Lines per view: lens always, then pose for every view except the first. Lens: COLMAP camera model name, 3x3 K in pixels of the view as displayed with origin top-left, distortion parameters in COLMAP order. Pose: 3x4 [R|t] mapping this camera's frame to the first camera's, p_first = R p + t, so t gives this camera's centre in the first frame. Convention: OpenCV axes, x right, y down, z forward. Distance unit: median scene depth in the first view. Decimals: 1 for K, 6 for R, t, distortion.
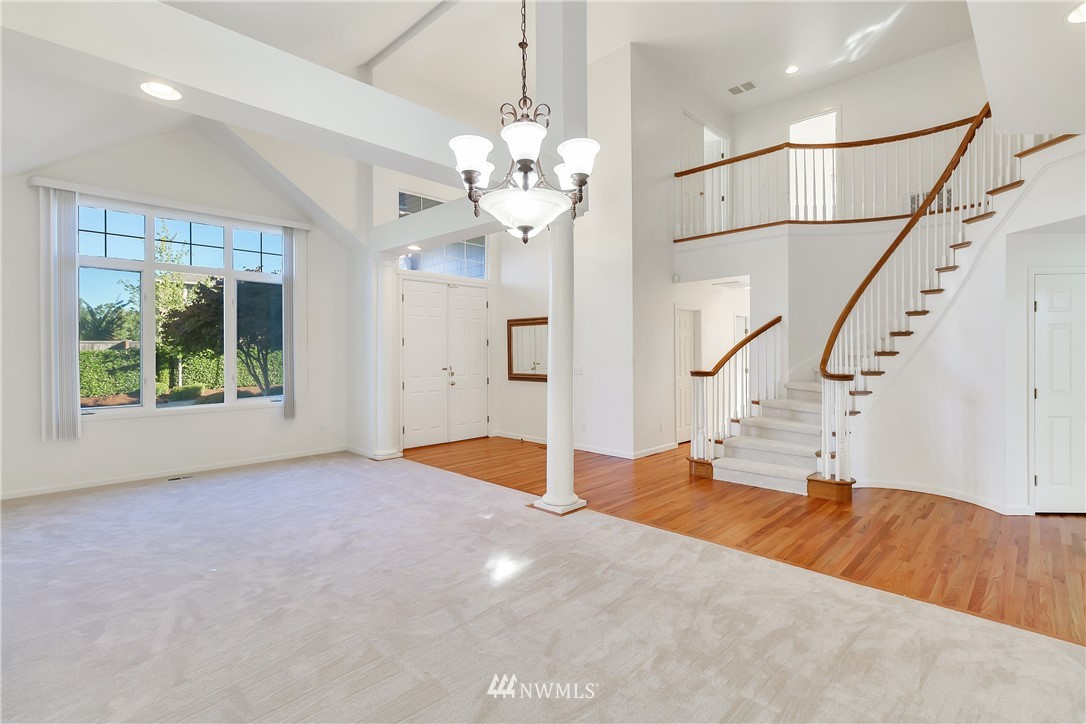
lens RADIAL K [[506.7, 0, 564.6], [0, 506.7, 356.9], [0, 0, 1]] dist [-0.025093, -0.000092]
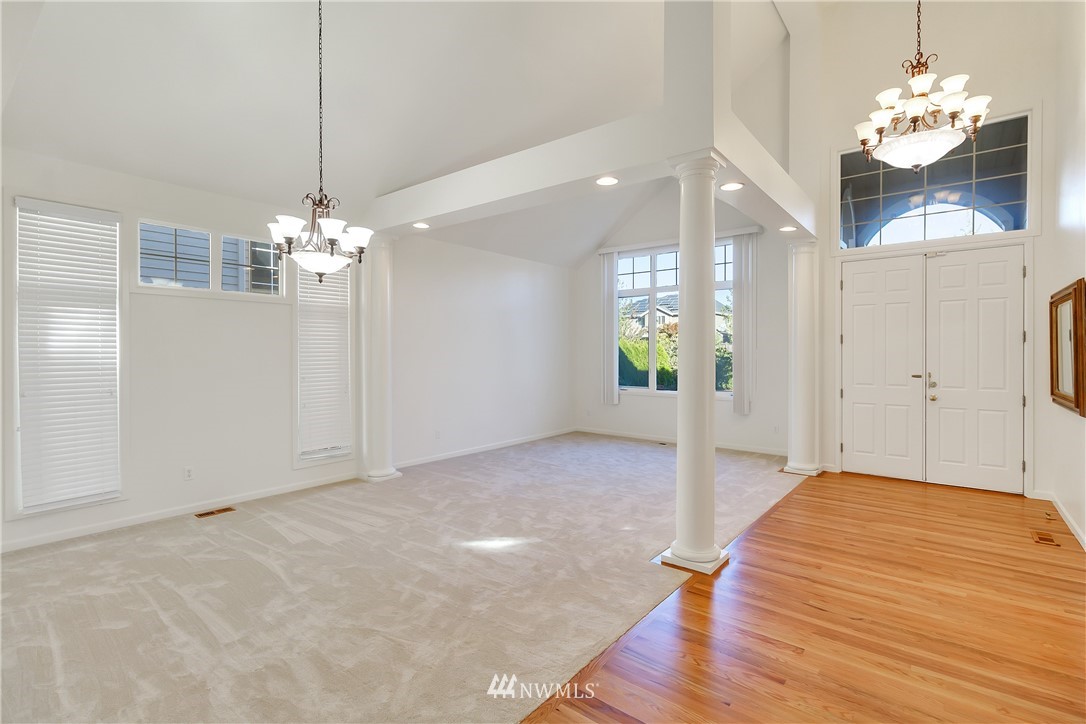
lens RADIAL K [[511.7, 0, 544.7], [0, 511.7, 351.7], [0, 0, 1]] dist [0.000654, -0.000202]
pose [[0.074128, 0.003534, -0.997242, 0.546338], [-0.011821, 0.999927, 0.002665, -0.007732], [0.997179, 0.011591, 0.074164, 0.543702]]
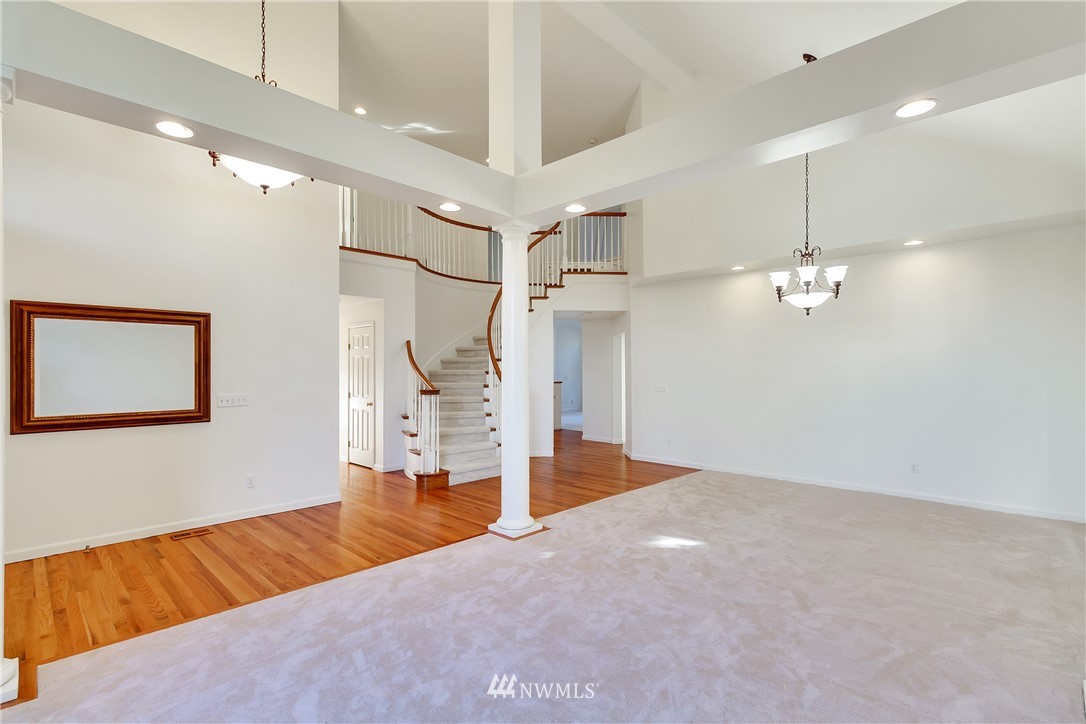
lens RADIAL K [[506.7, 0, 564.6], [0, 506.7, 356.9], [0, 0, 1]] dist [-0.025093, -0.000092]
pose [[-0.009919, 0.027067, 0.999584, -0.750372], [0.007043, 0.999611, -0.026998, -0.010260], [-0.999926, 0.006772, -0.010105, 0.686632]]
